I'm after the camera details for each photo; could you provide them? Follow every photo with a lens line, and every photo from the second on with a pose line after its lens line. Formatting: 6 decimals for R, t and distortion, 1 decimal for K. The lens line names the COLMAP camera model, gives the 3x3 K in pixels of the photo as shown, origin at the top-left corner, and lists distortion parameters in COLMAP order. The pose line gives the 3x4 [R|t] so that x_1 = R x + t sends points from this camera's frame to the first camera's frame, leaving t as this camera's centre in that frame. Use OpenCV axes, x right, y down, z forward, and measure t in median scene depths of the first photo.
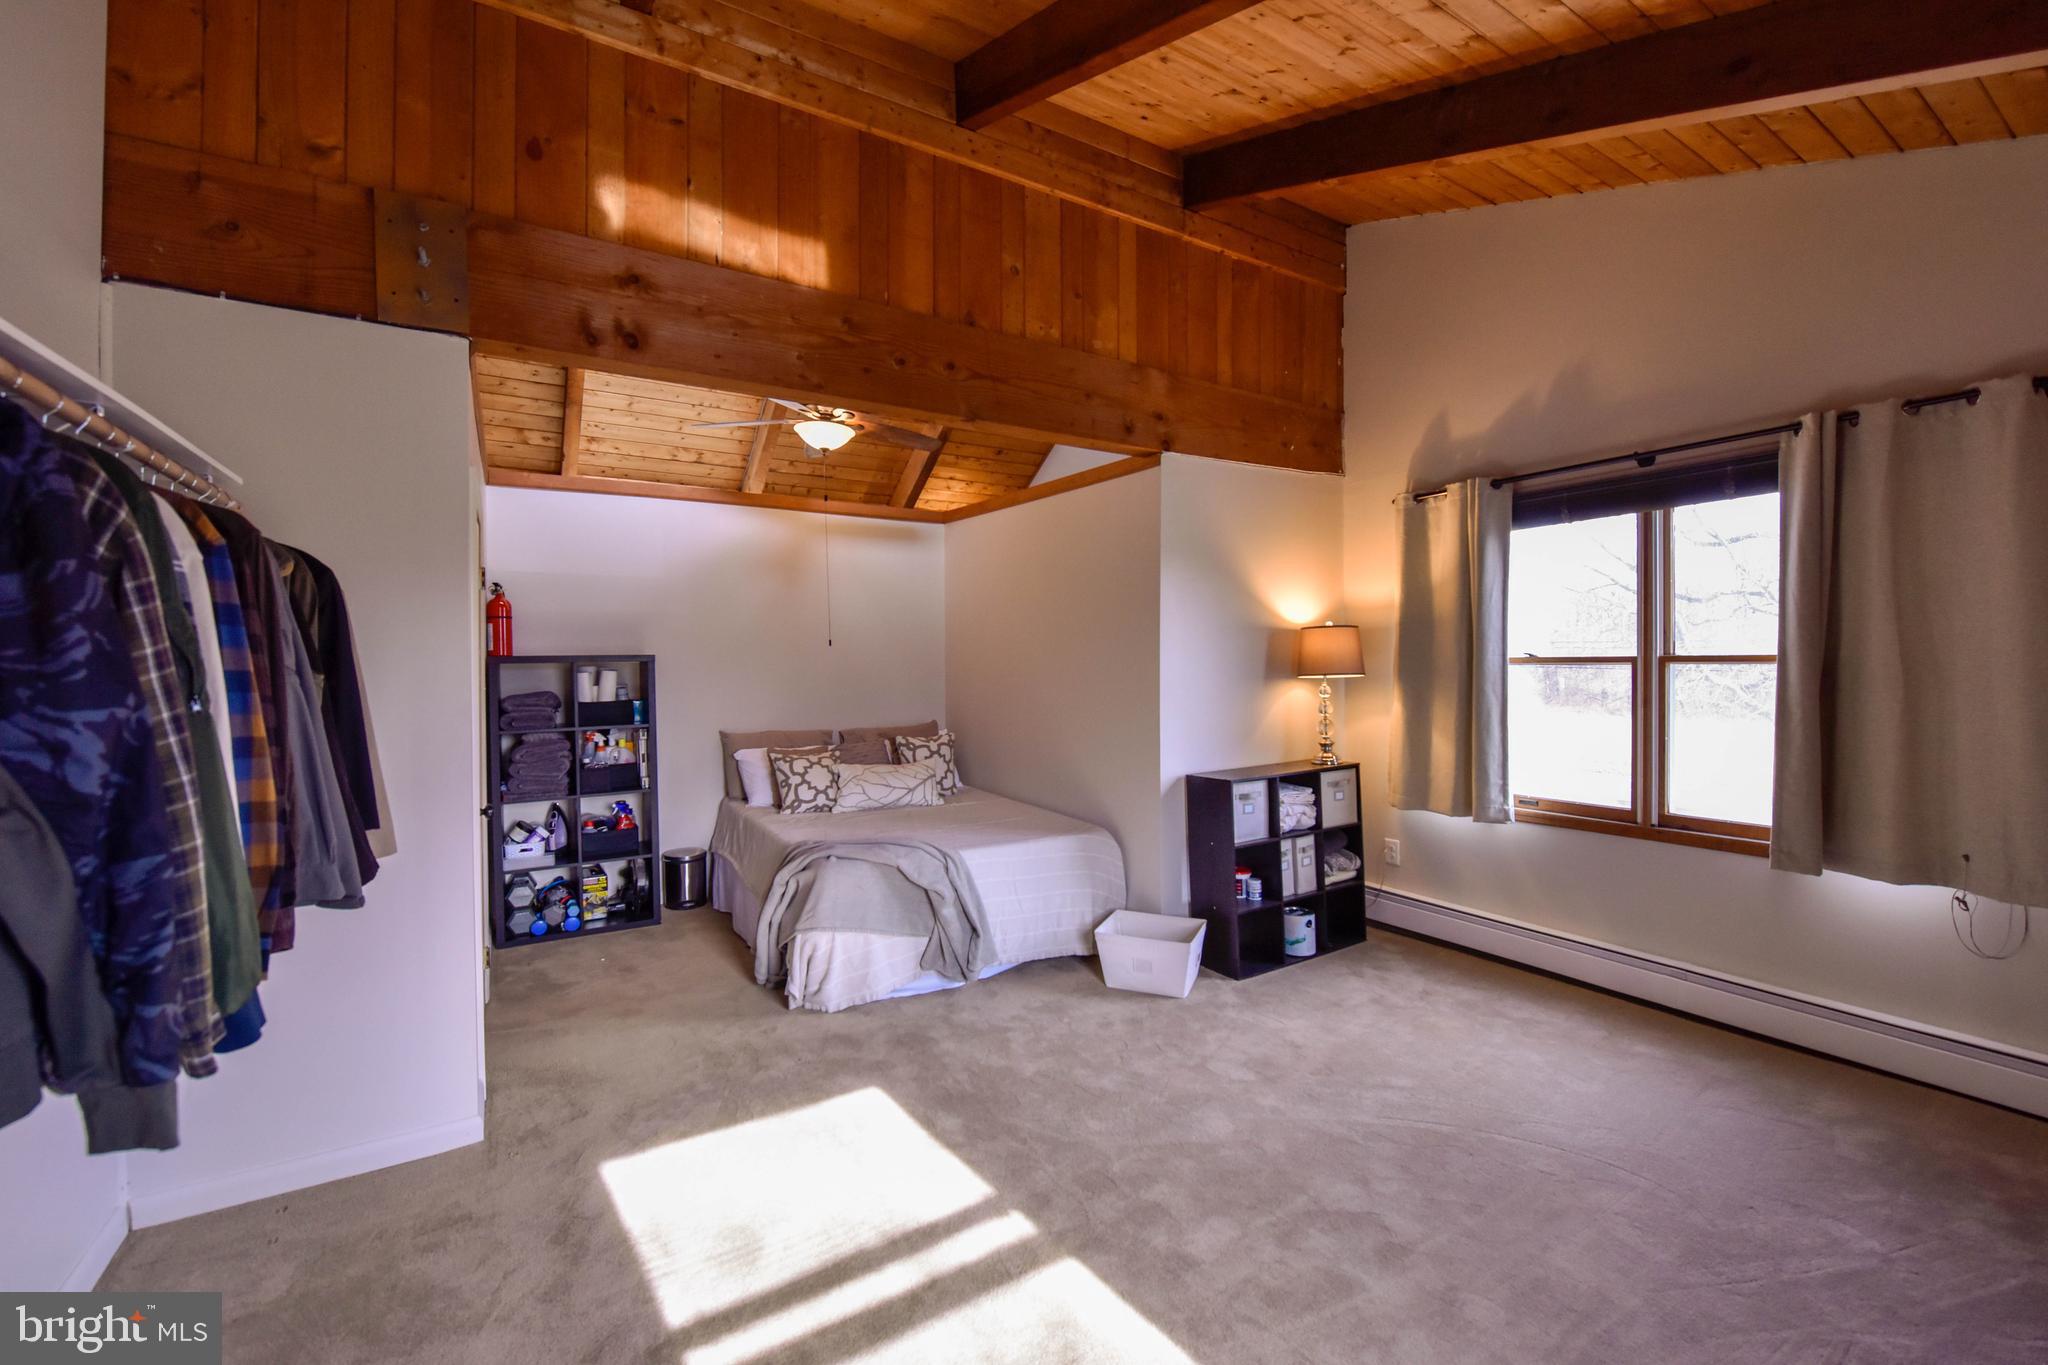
lens RADIAL K [[798.1, 0, 1025.6], [0, 798.1, 677.5], [0, 0, 1]] dist [0.001104, -0.000439]
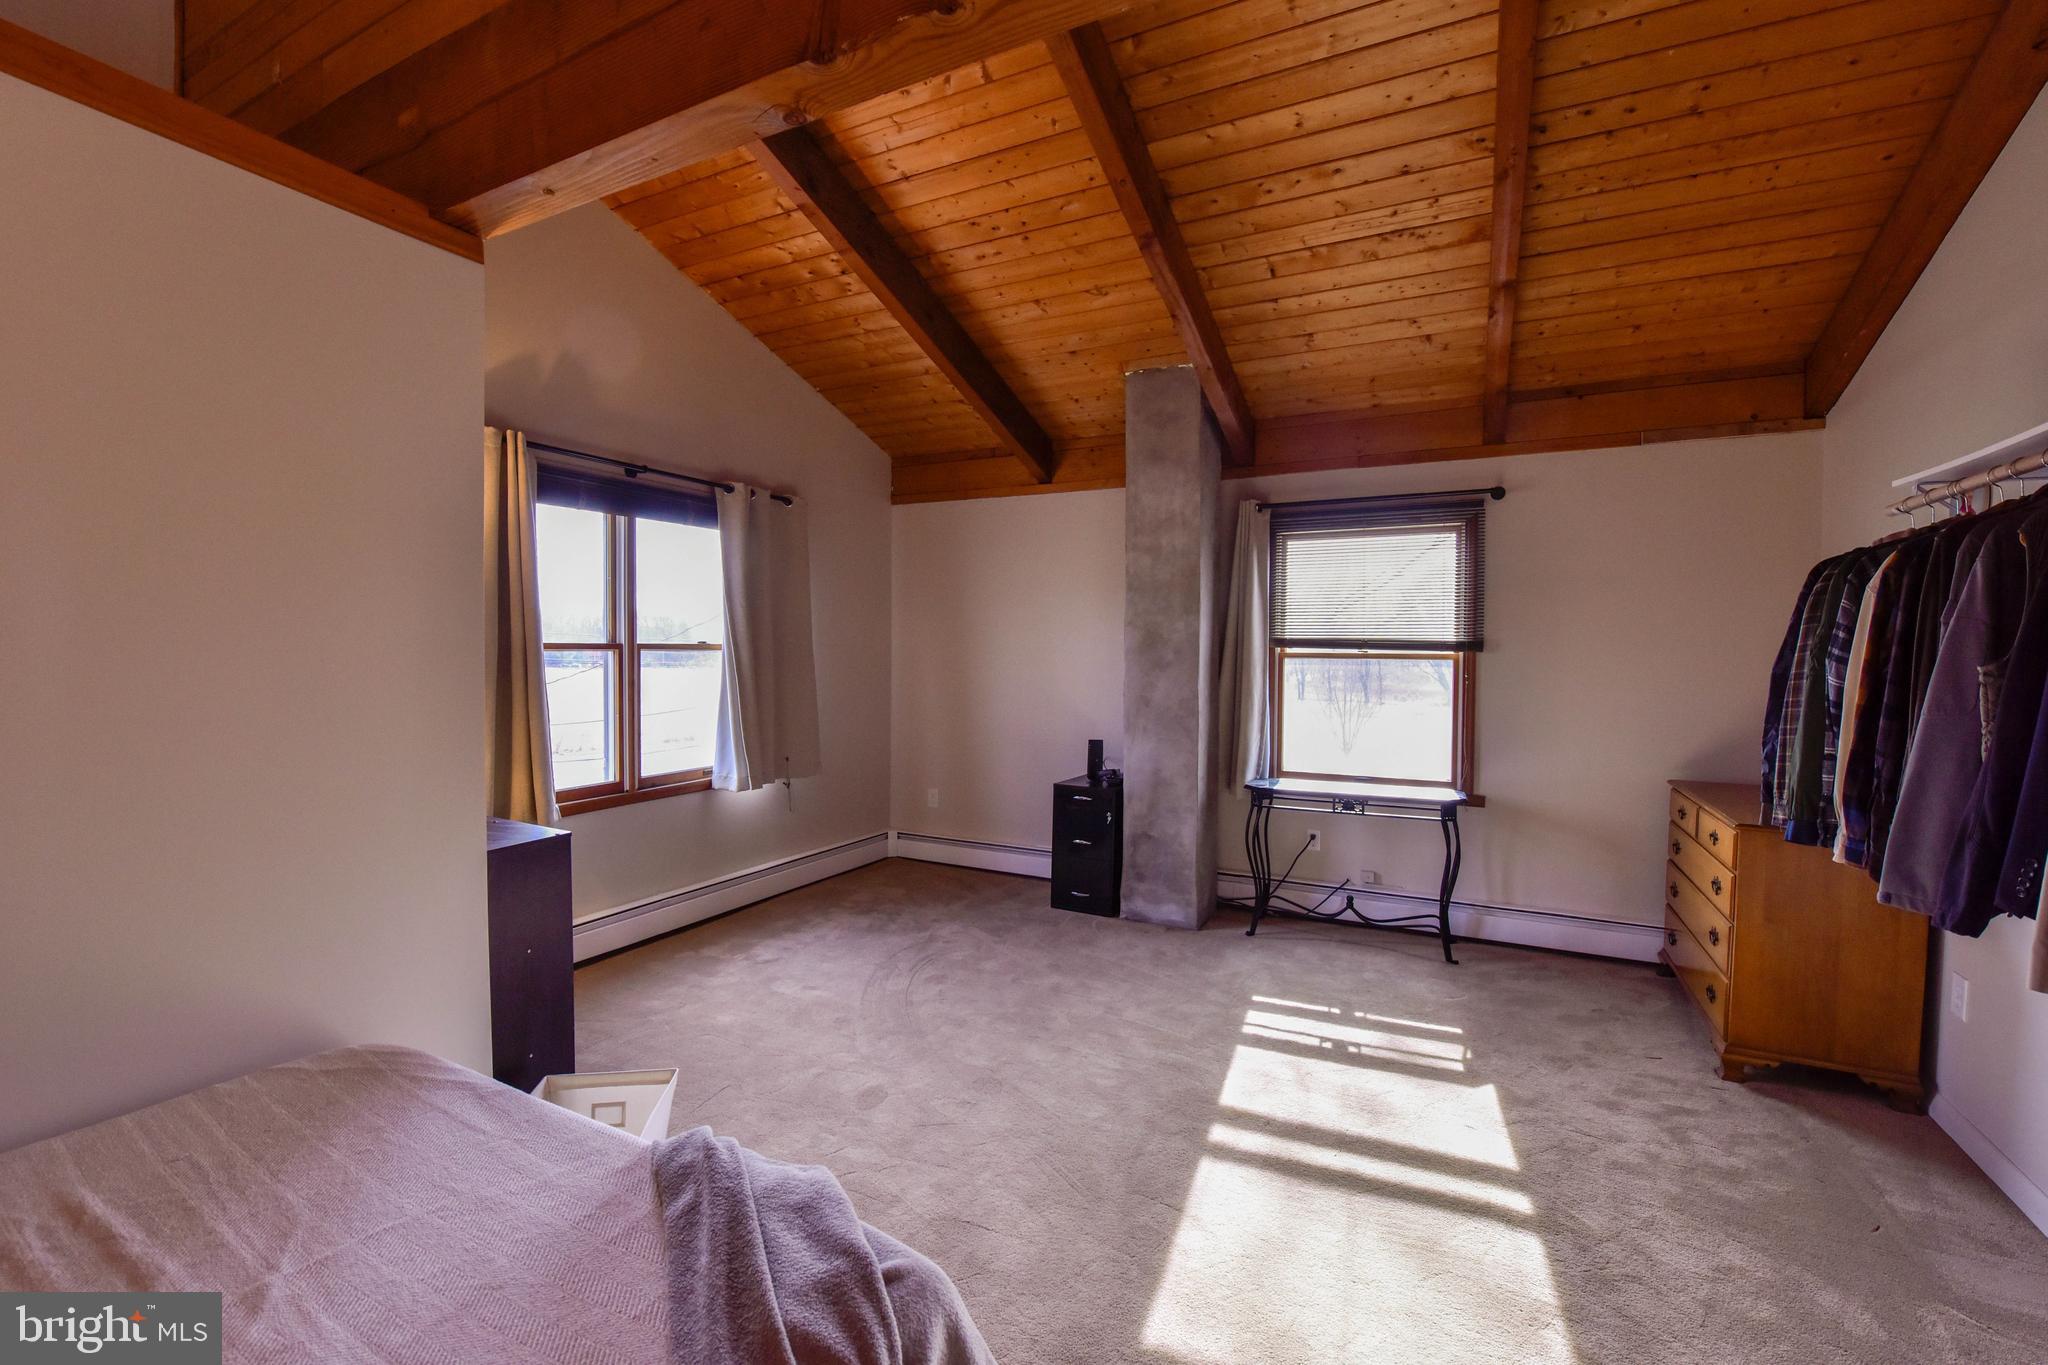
lens RADIAL K [[858.9, 0, 1024.0], [0, 858.9, 682.5], [0, 0, 1]] dist [0.015074, -0.000201]
pose [[-0.495912, -0.029077, 0.867886, -0.525679], [0.016685, 0.998936, 0.043001, -0.013620], [-0.868212, 0.035805, -0.494899, 1.035081]]
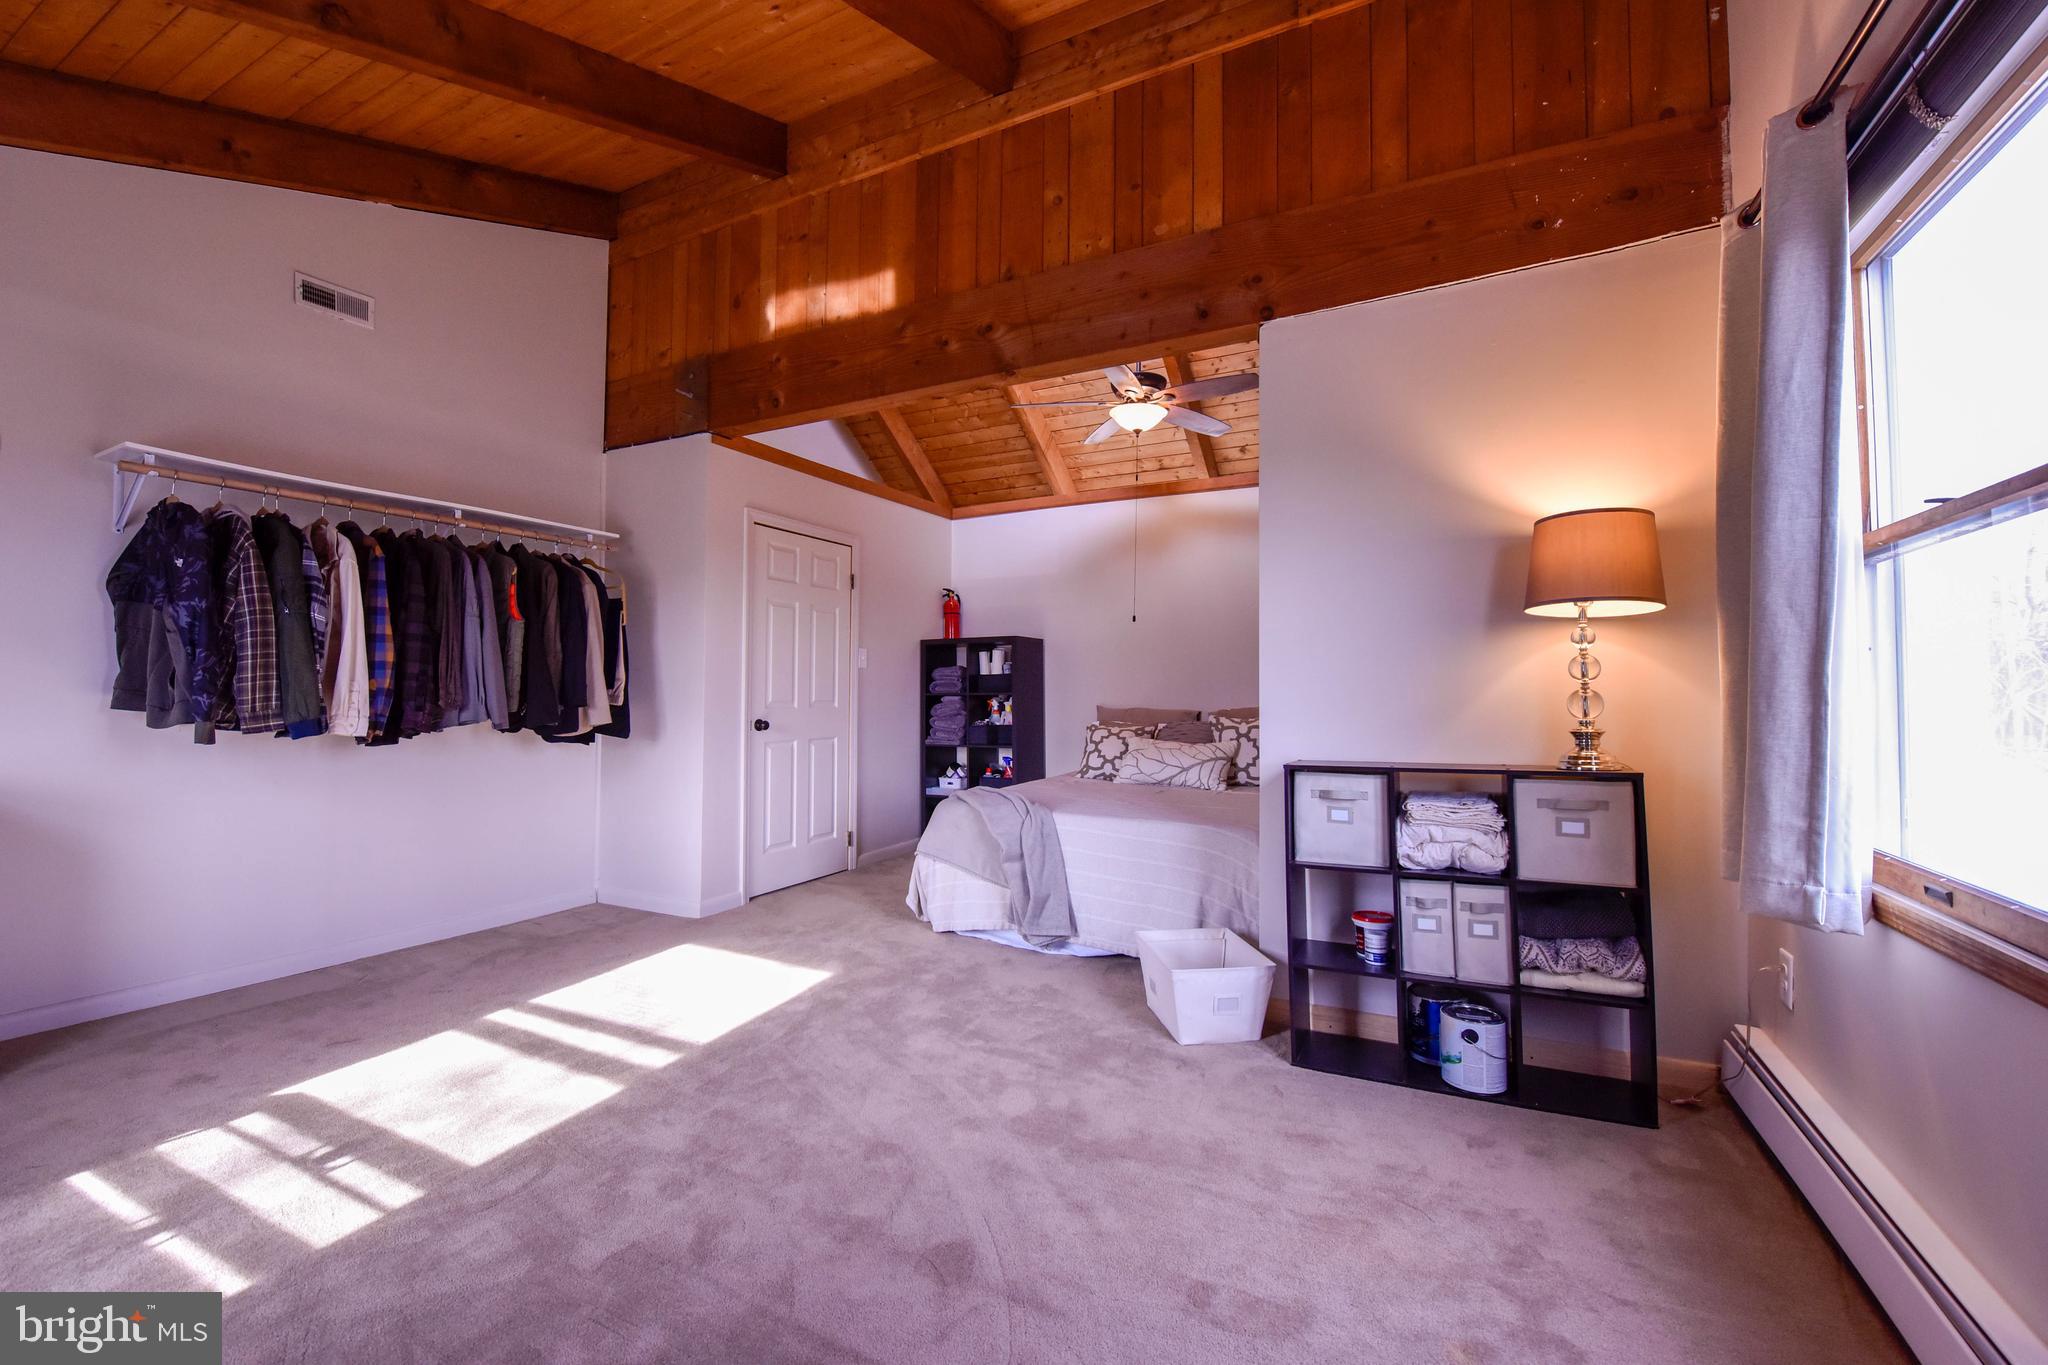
lens RADIAL K [[831.7, 0, 1078.1], [0, 831.7, 674.6], [0, 0, 1]] dist [-0.000082, -0.000150]
pose [[0.547391, -0.011154, -0.836803, 0.766990], [-0.020659, 0.999426, -0.026836, 0.075083], [0.836622, 0.031977, 0.546847, 0.462598]]
